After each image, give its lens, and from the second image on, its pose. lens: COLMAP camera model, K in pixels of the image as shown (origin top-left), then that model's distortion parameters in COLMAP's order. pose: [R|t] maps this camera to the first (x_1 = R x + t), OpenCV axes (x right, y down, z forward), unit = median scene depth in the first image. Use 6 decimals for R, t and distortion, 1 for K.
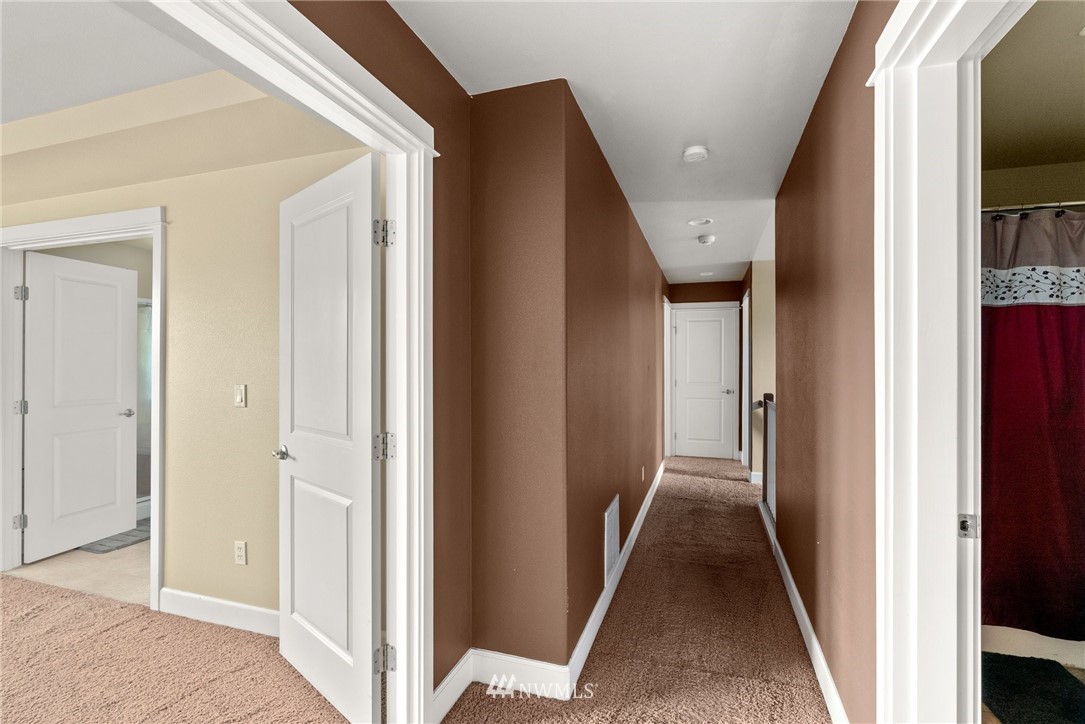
lens RADIAL K [[494.4, 0, 544.1], [0, 494.4, 364.1], [0, 0, 1]] dist [-0.004691, -0.000275]
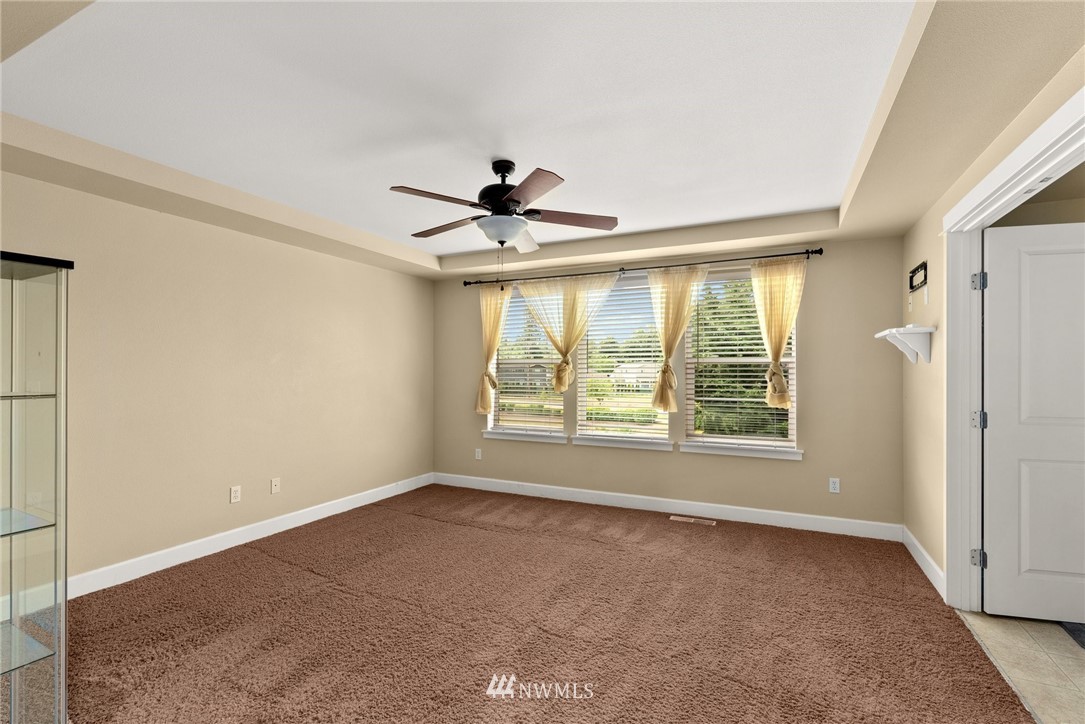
lens RADIAL K [[494.4, 0, 543.3], [0, 494.4, 365.3], [0, 0, 1]] dist [-0.004691, -0.000275]
pose [[-0.126364, -0.004945, -0.991972, -0.151836], [0.005419, 0.999969, -0.005675, -0.002235], [0.991969, -0.006093, -0.126333, 0.377153]]
